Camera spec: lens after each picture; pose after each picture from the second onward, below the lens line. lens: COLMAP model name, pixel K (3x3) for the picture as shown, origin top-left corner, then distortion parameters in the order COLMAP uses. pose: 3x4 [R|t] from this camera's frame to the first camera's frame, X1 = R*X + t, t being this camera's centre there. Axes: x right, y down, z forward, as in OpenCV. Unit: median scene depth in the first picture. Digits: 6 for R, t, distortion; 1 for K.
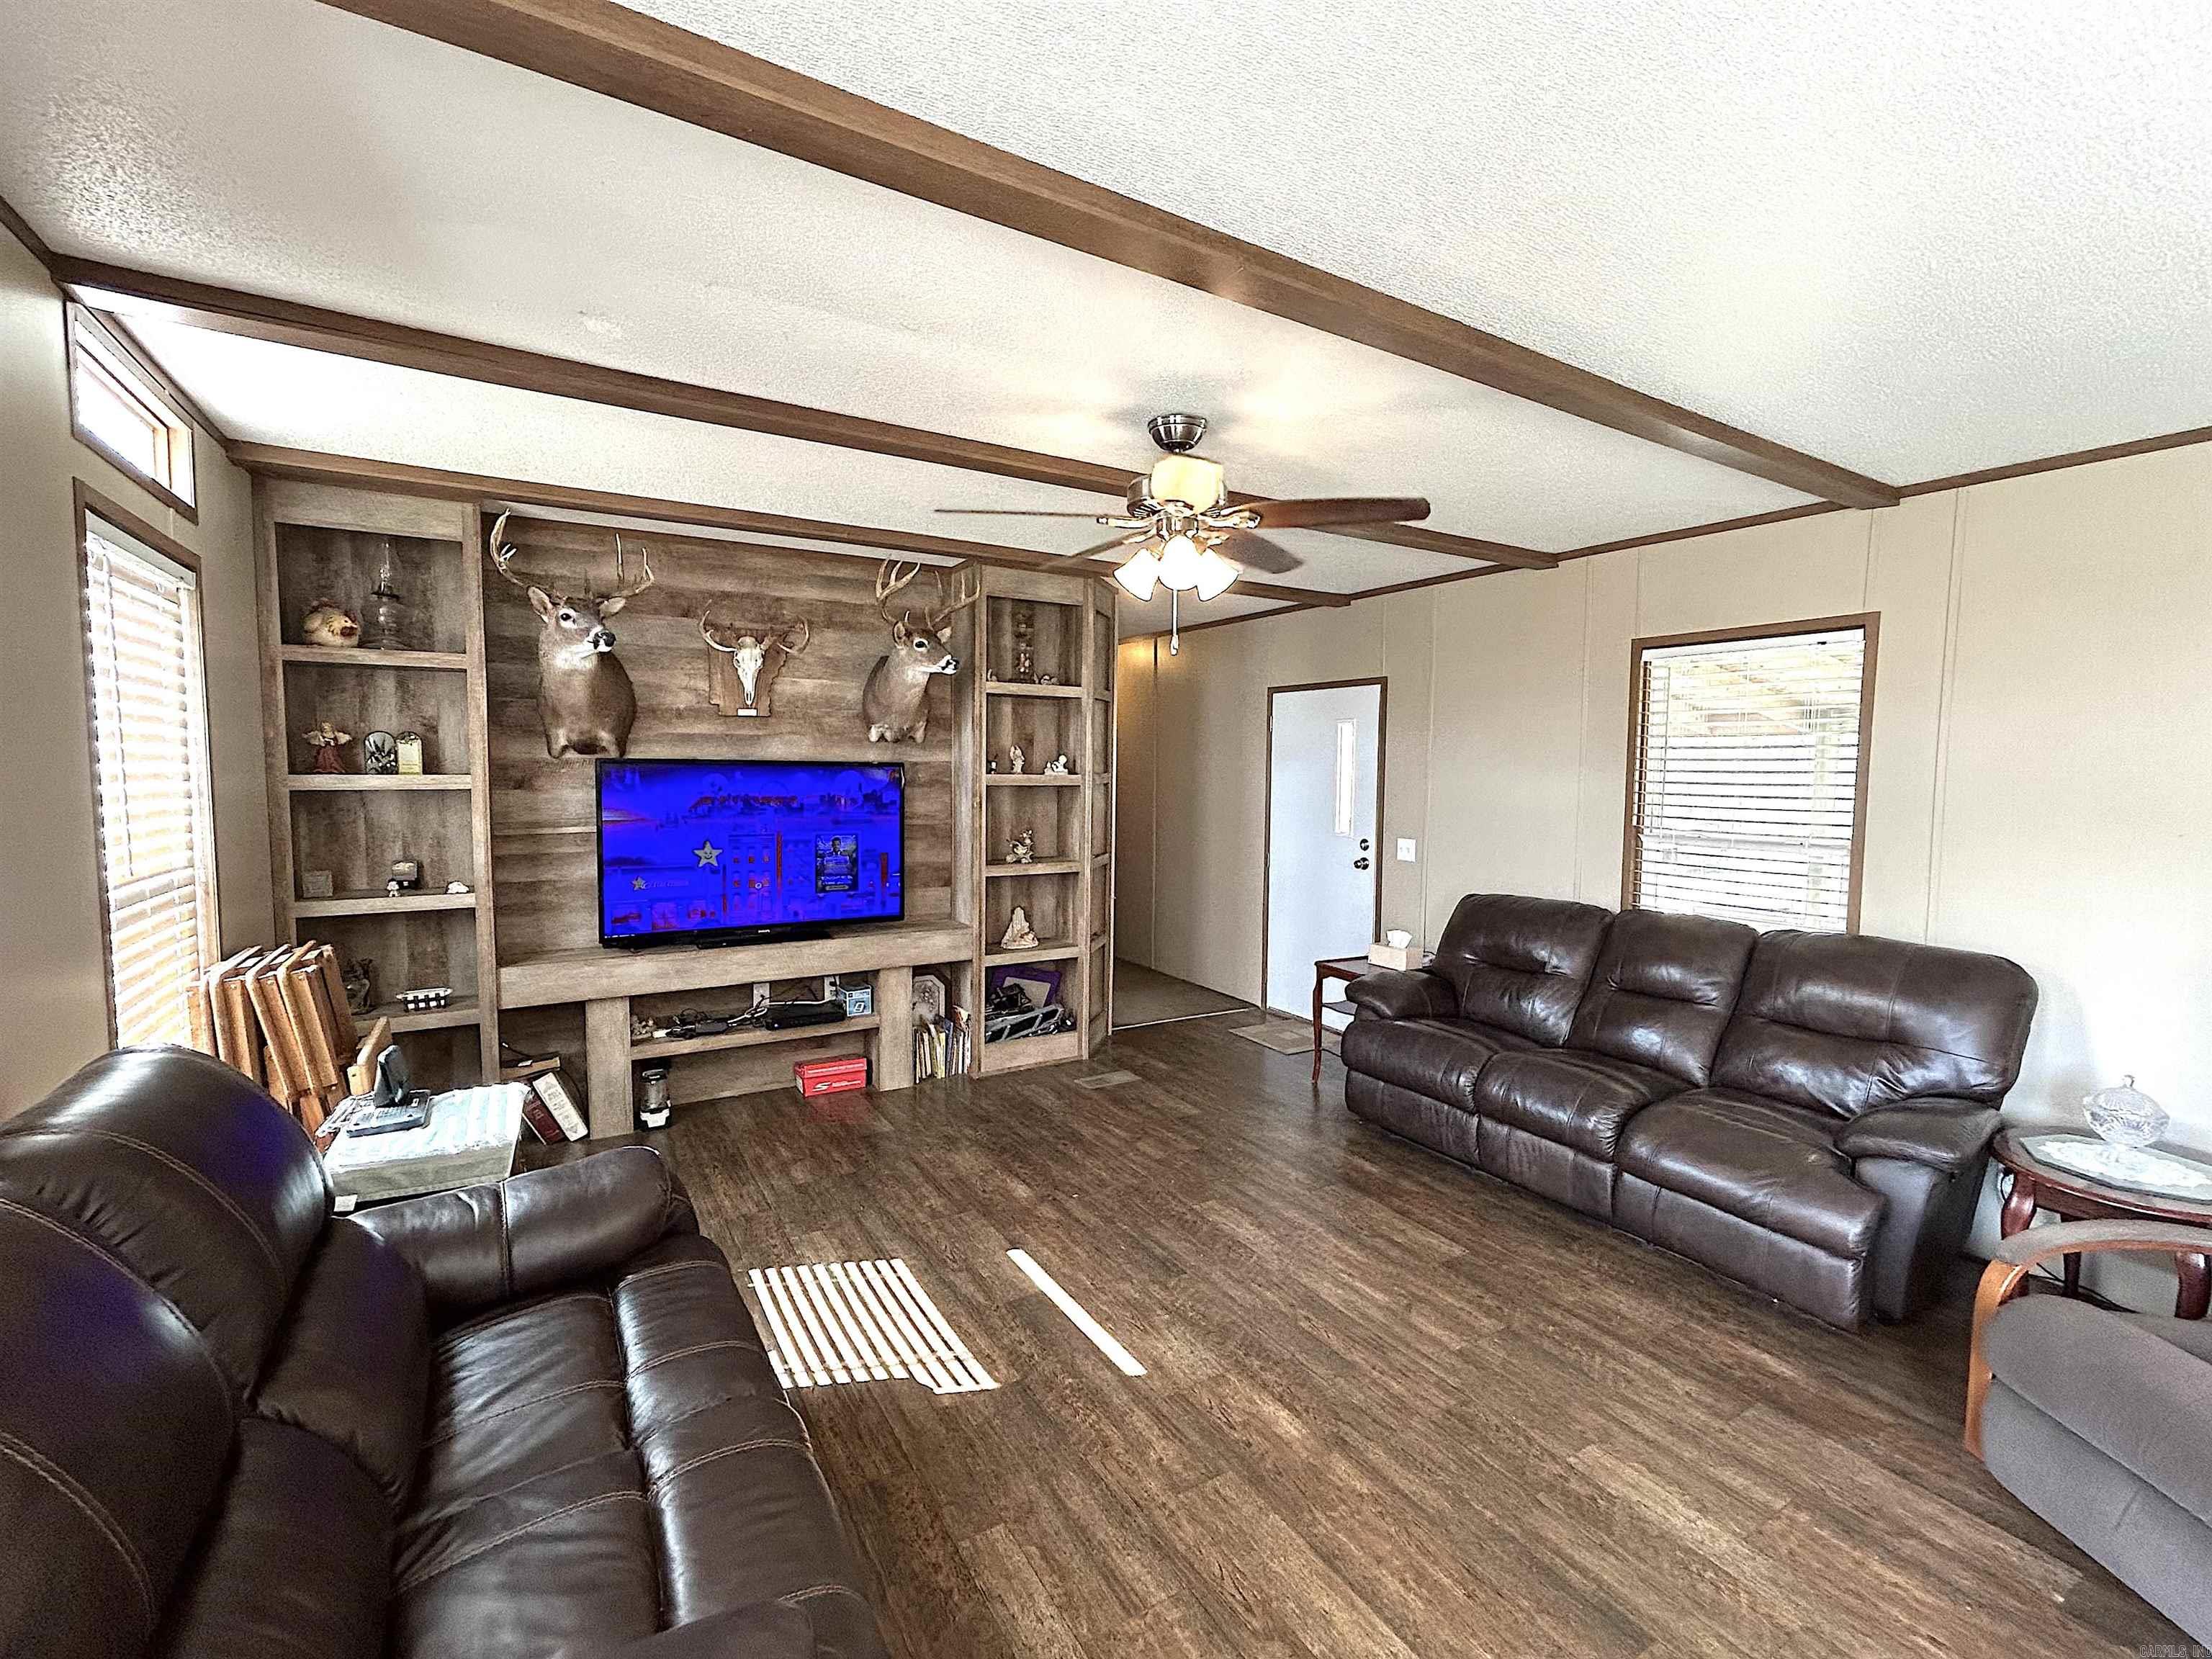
lens RADIAL K [[955.4, 0, 1104.3], [0, 955.4, 835.9], [0, 0, 1]] dist [-0.001663, 0.000089]
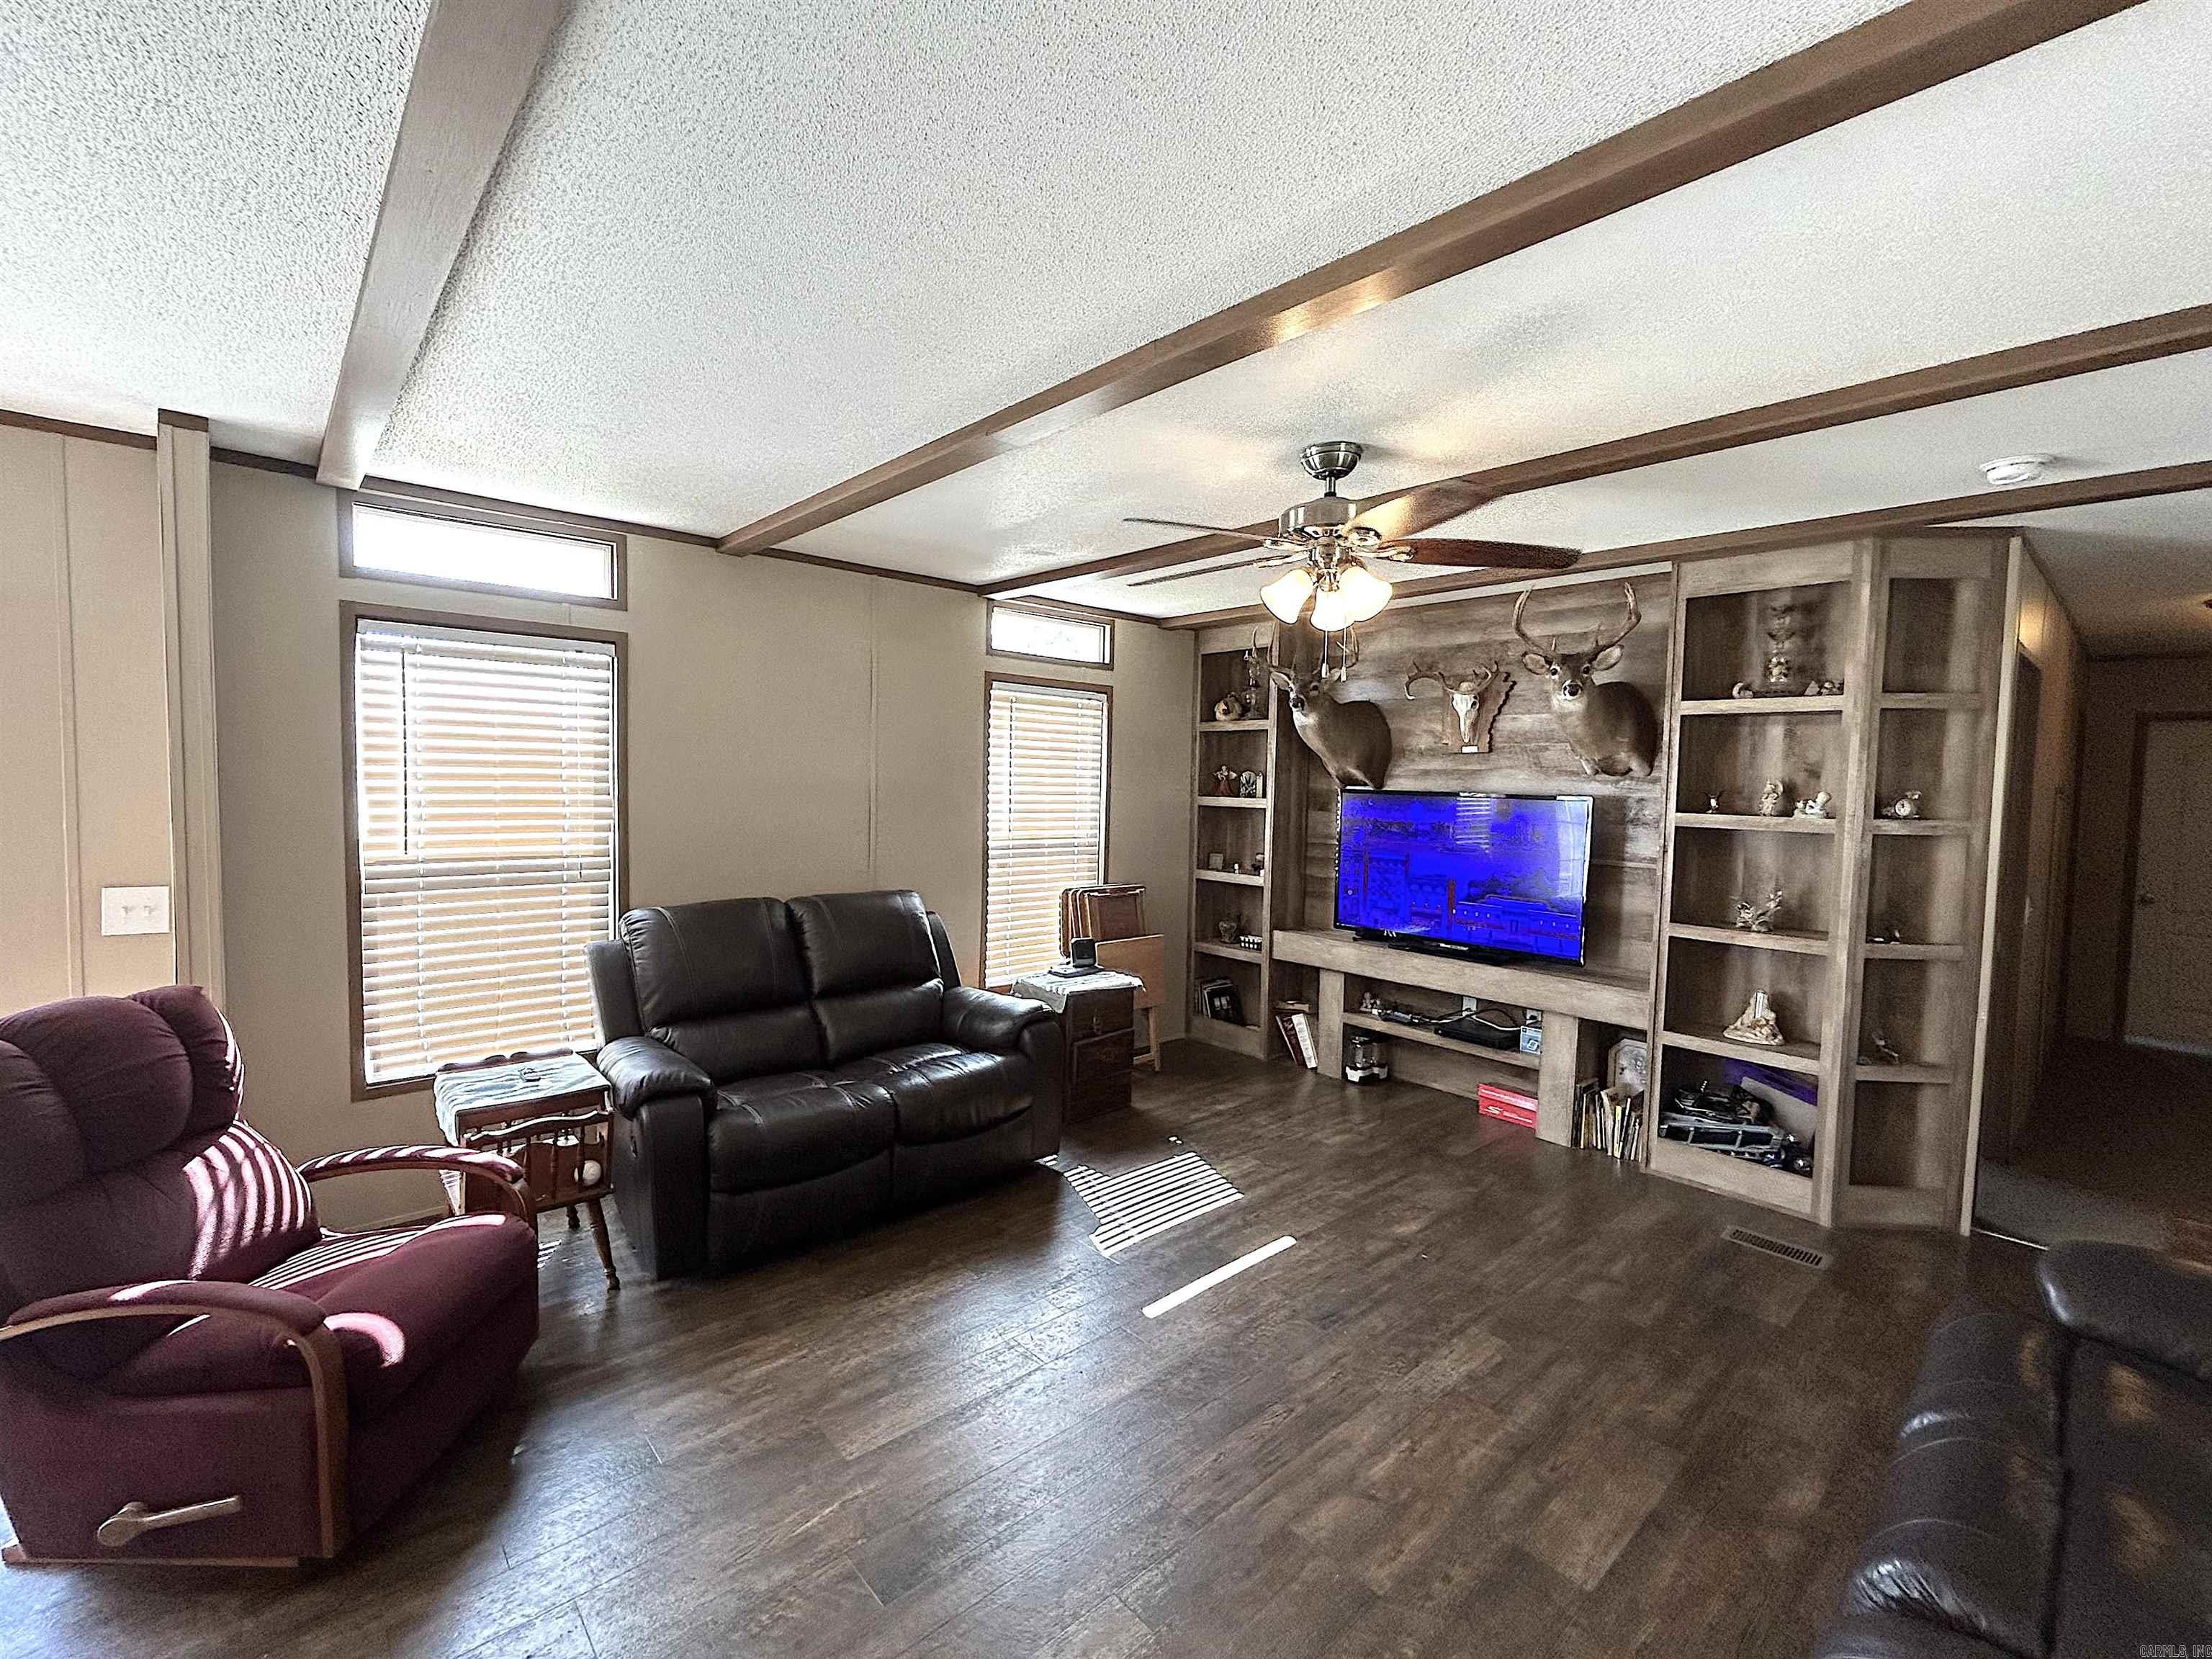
lens RADIAL K [[955.4, 0, 1104.3], [0, 955.4, 835.9], [0, 0, 1]] dist [-0.001663, 0.000089]
pose [[0.187822, 0.052872, -0.980779, 0.670671], [-0.095433, 0.994808, 0.035352, -0.029571], [0.977556, 0.086959, 0.191893, 0.398813]]
